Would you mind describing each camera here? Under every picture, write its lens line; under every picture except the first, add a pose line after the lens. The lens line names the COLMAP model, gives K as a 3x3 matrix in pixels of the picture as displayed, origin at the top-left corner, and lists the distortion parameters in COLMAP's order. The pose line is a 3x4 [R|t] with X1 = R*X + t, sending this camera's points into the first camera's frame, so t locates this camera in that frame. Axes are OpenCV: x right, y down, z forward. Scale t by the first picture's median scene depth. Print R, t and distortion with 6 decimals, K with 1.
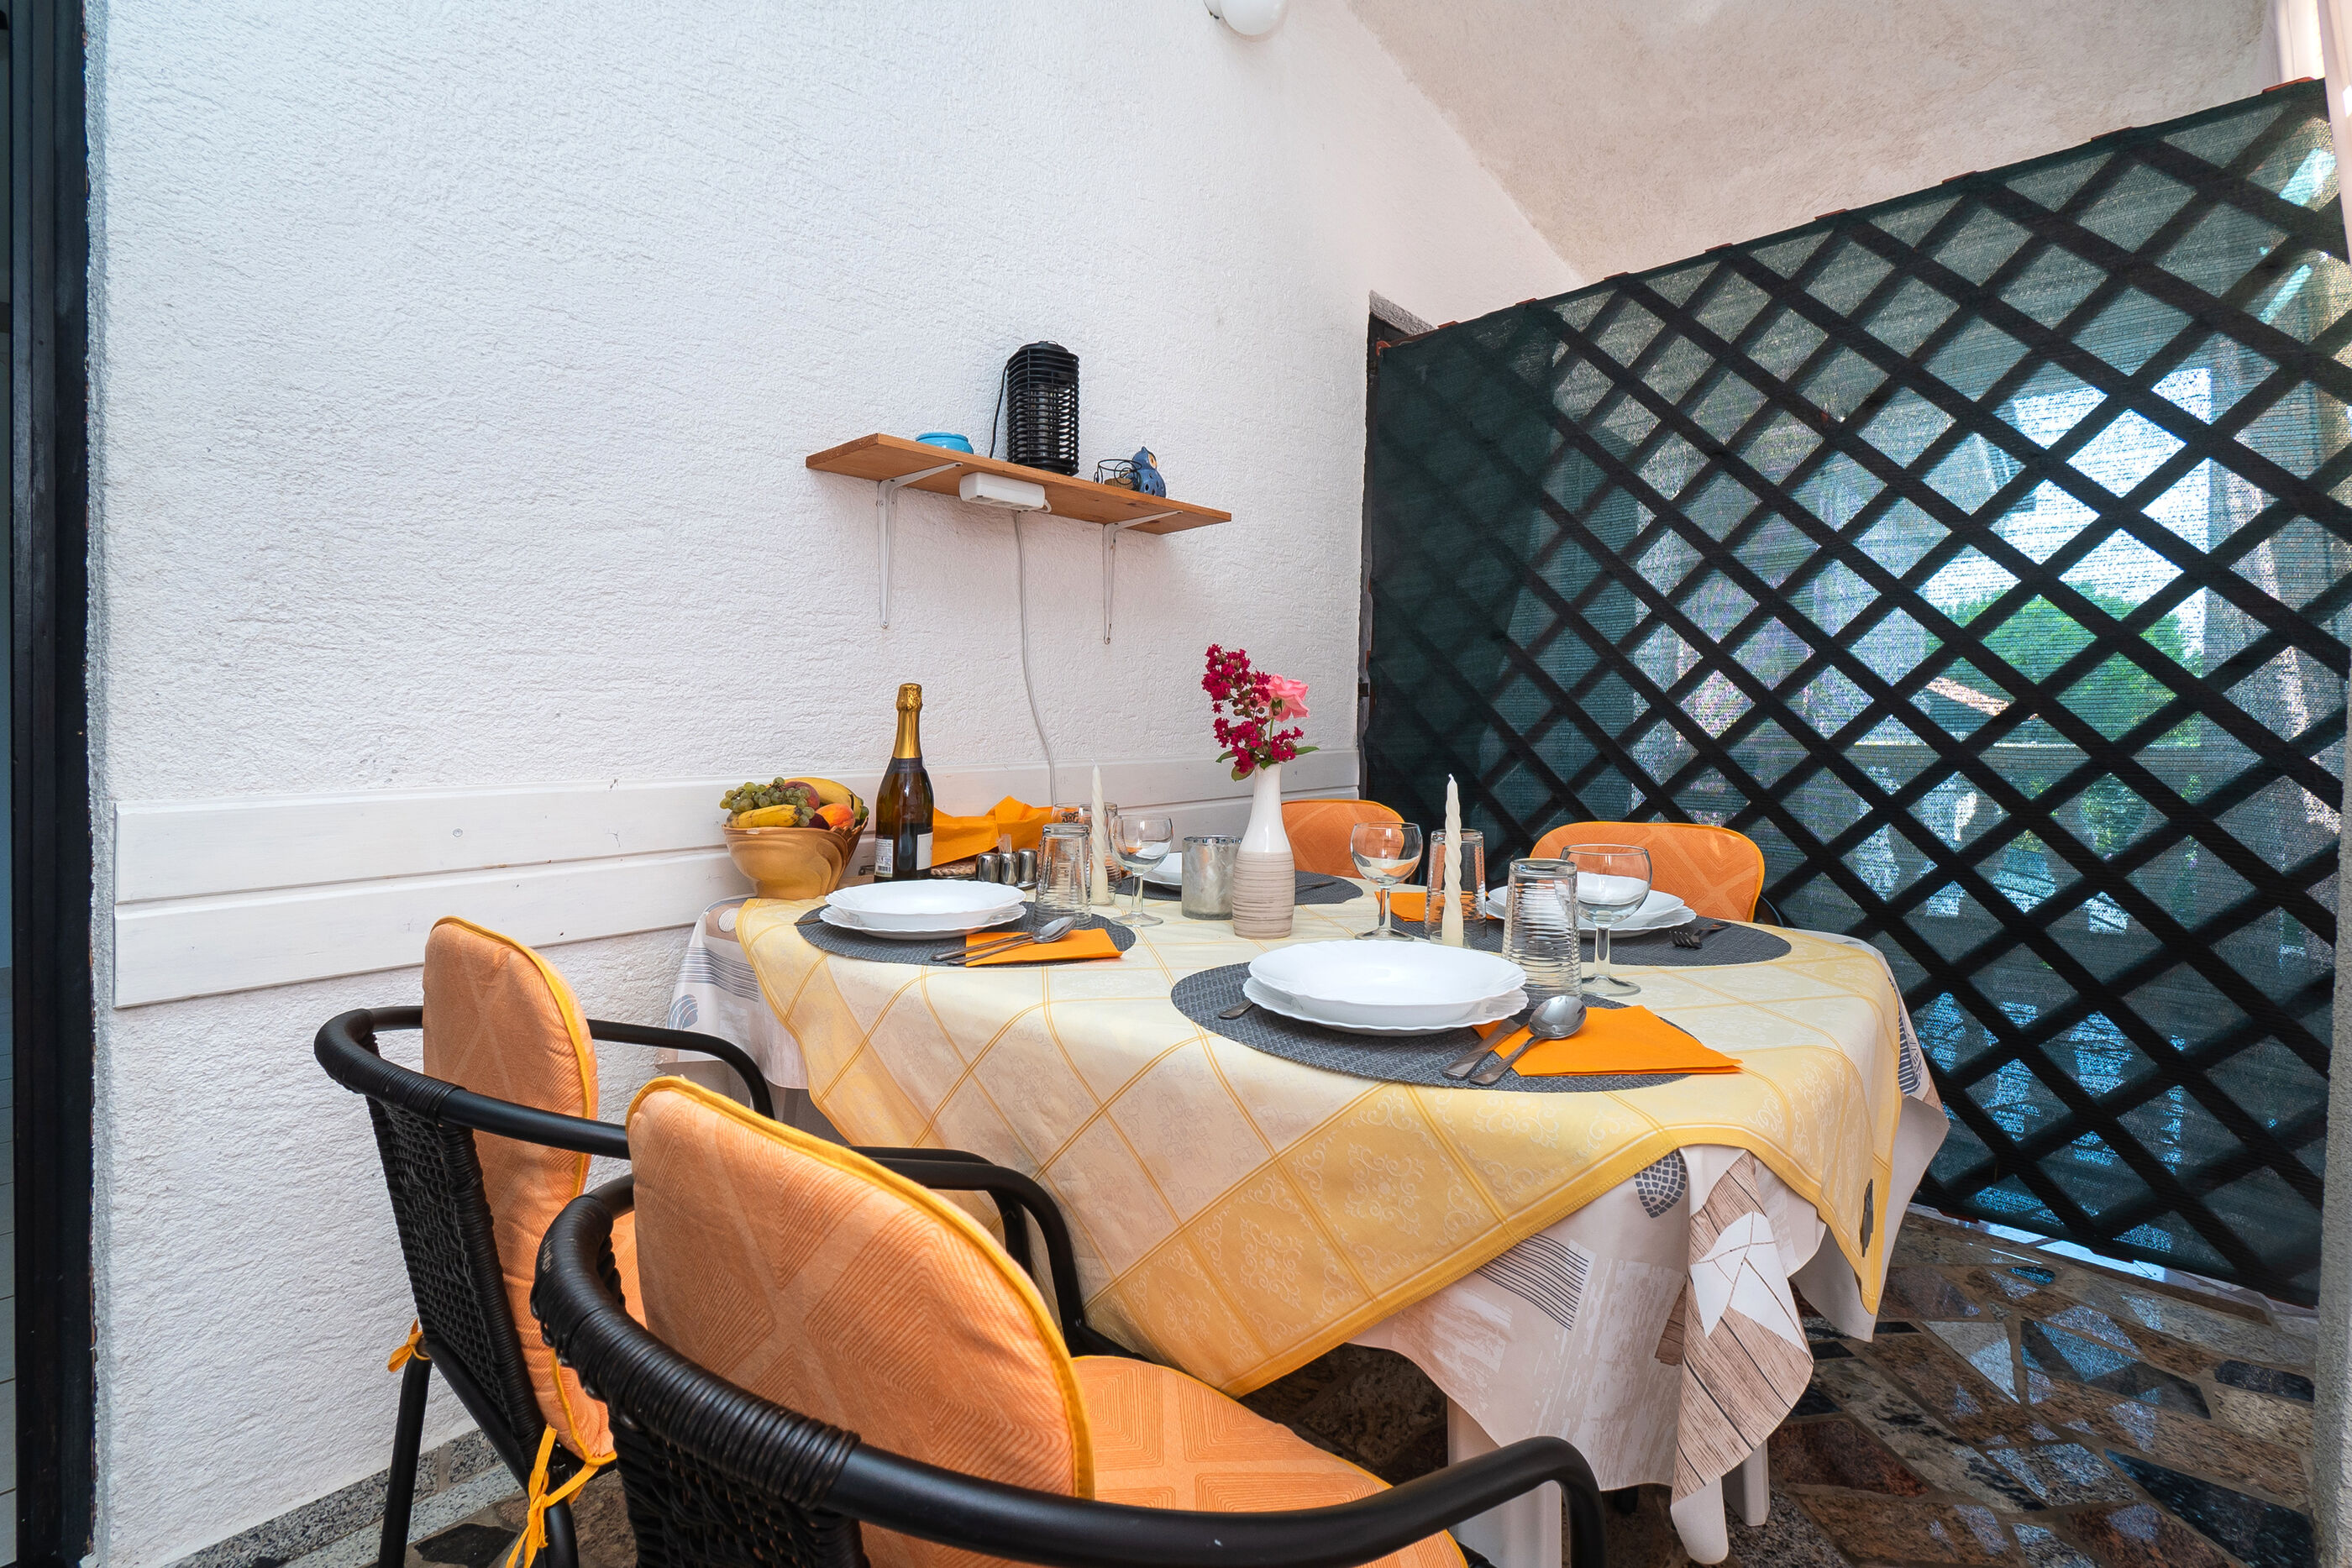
lens RADIAL K [[1038.1, 0, 1151.5], [0, 1038.1, 704.7], [0, 0, 1]] dist [0.002743, -0.001536]
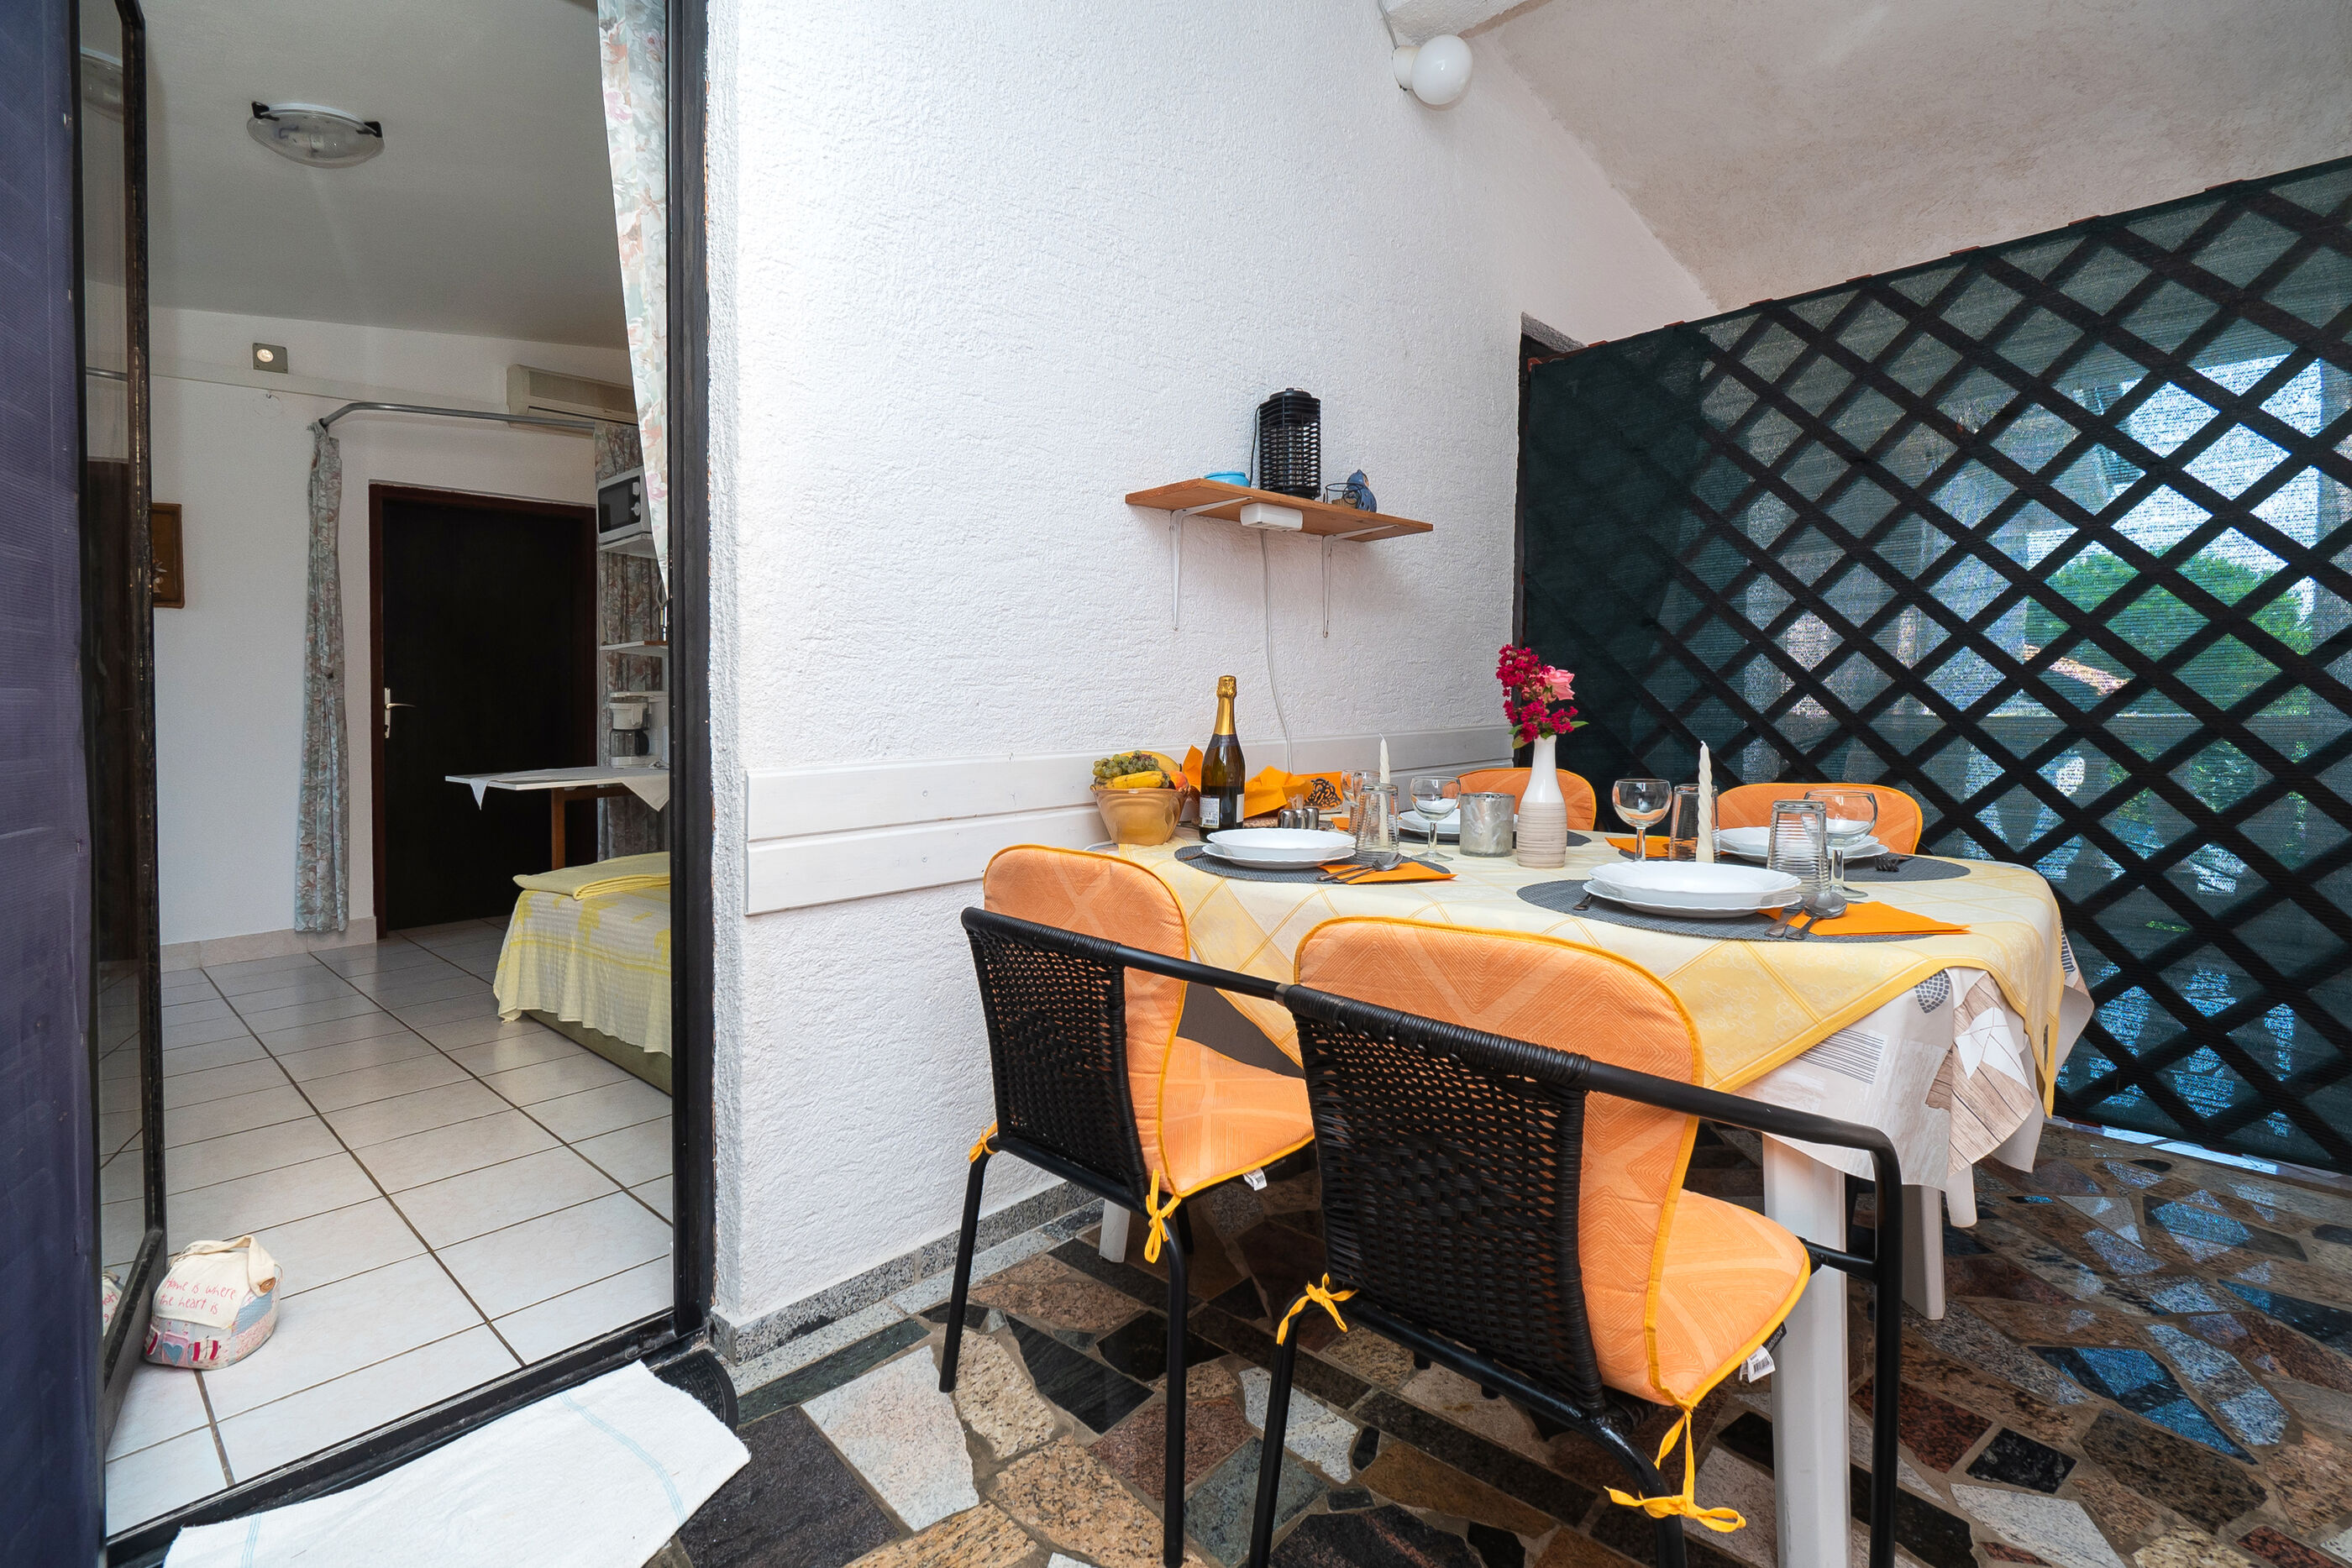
lens RADIAL K [[1038.1, 0, 1158.0], [0, 1038.1, 699.3], [0, 0, 1]] dist [0.002743, -0.001536]
pose [[0.998687, -0.012040, -0.049789, -0.234071], [0.012735, 0.999826, 0.013658, -0.009191], [0.049615, -0.014274, 0.998666, -0.247356]]
